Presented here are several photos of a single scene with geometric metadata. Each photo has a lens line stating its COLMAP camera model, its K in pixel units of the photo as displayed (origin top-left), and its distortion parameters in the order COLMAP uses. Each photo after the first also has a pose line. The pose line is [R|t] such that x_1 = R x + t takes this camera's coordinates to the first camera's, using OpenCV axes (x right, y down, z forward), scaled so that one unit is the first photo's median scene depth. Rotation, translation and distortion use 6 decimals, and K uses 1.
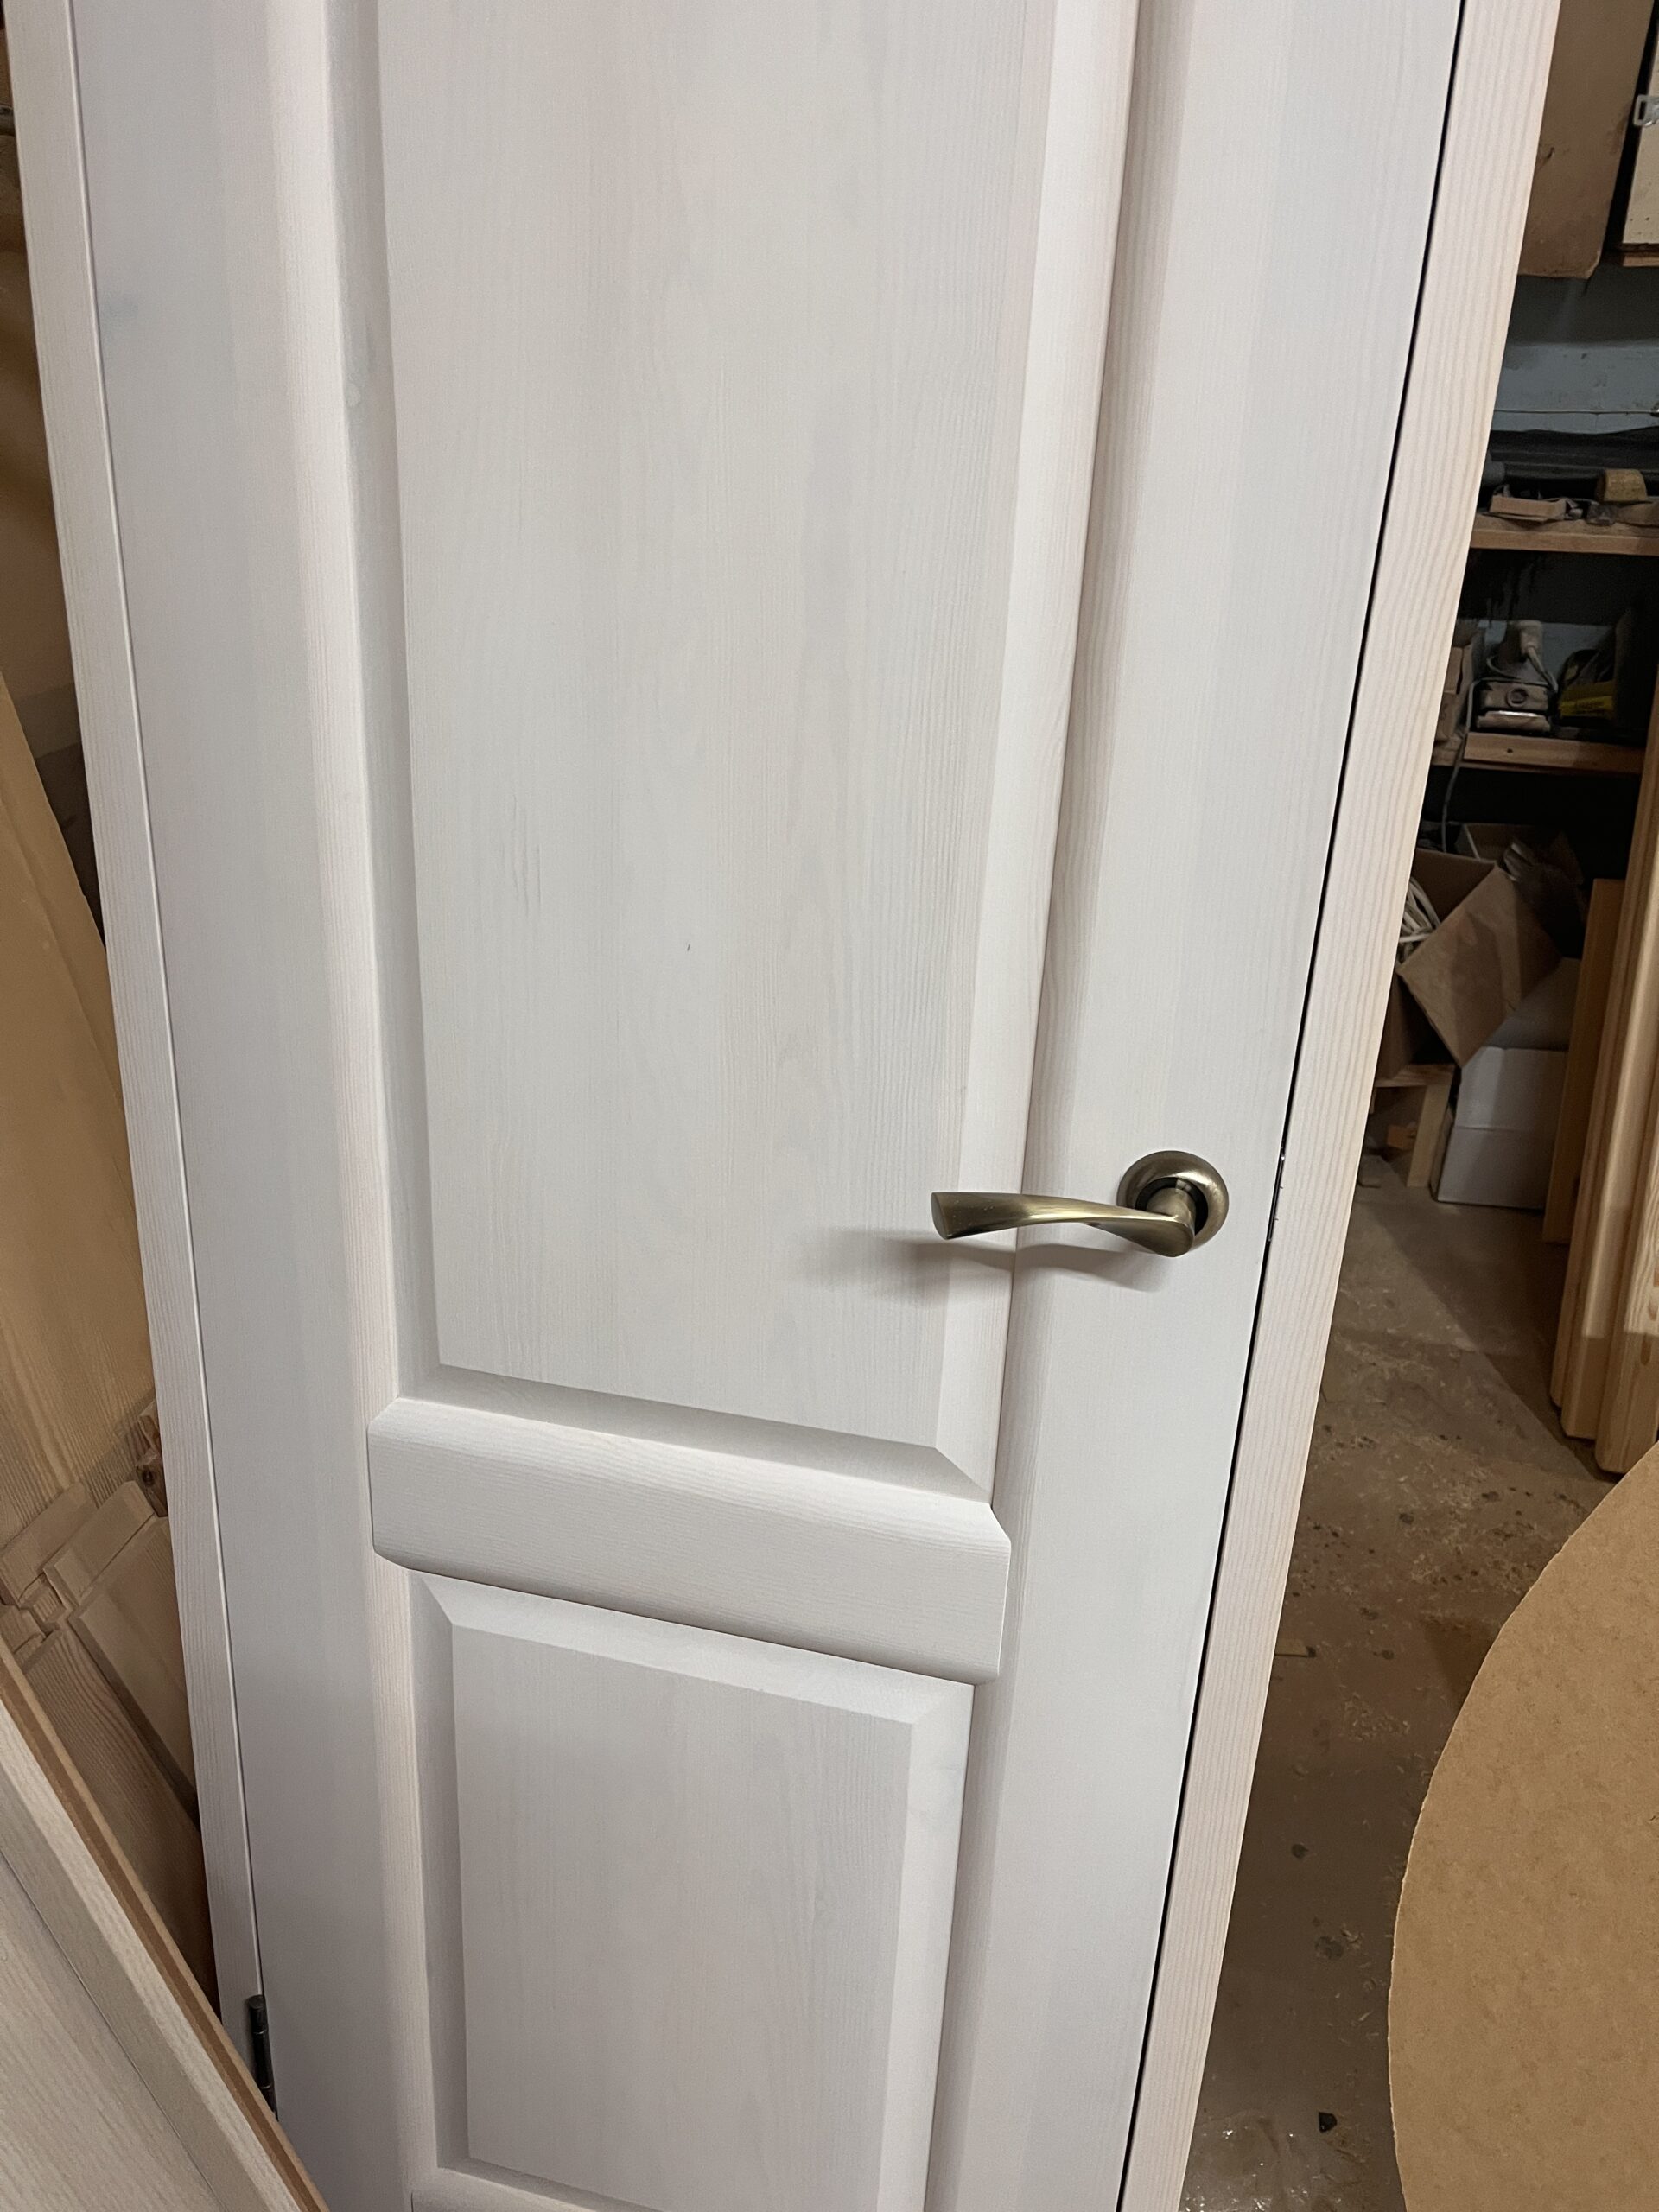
lens RADIAL K [[1575.3, 0, 829.5], [0, 1575.3, 1106.0], [0, 0, 1]] dist [0.086775, -0.112078]
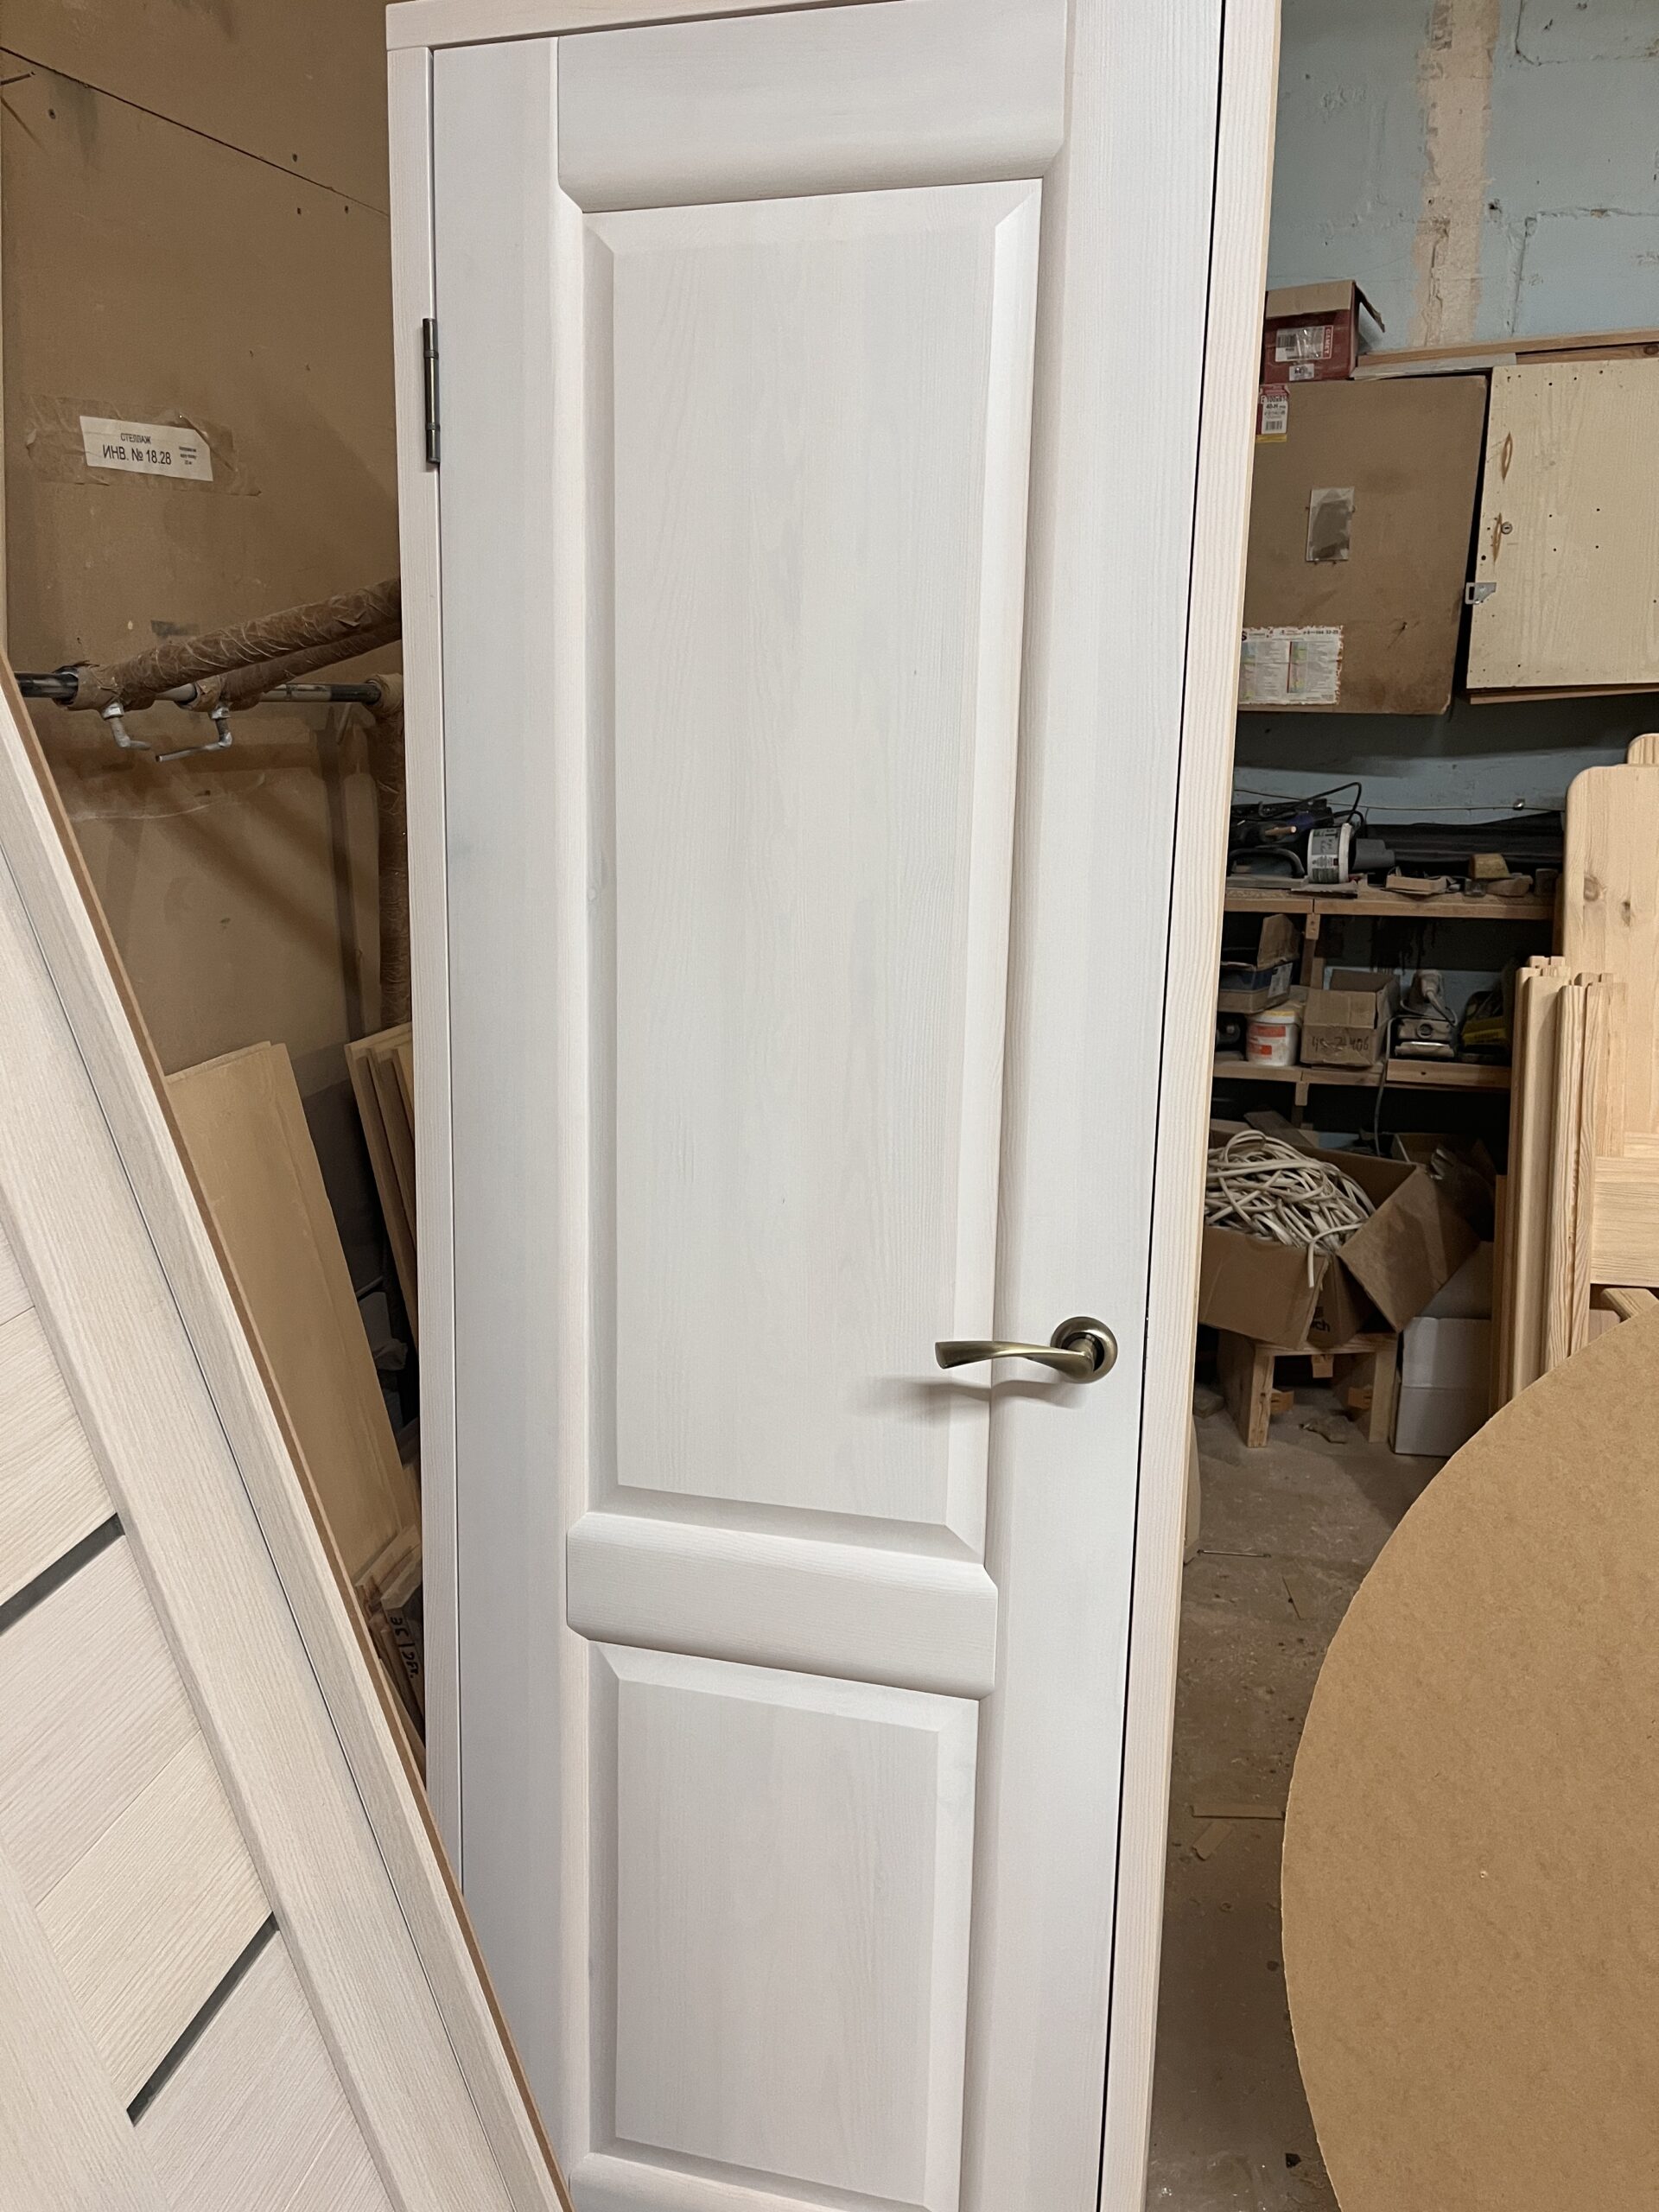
lens RADIAL K [[1575.3, 0, 829.5], [0, 1575.3, 1106.0], [0, 0, 1]] dist [0.086775, -0.112078]
pose [[0.999608, -0.021881, -0.017439, -0.003551], [0.017845, 0.978601, -0.204993, 0.046435], [0.021552, 0.204602, 0.978608, -0.209170]]
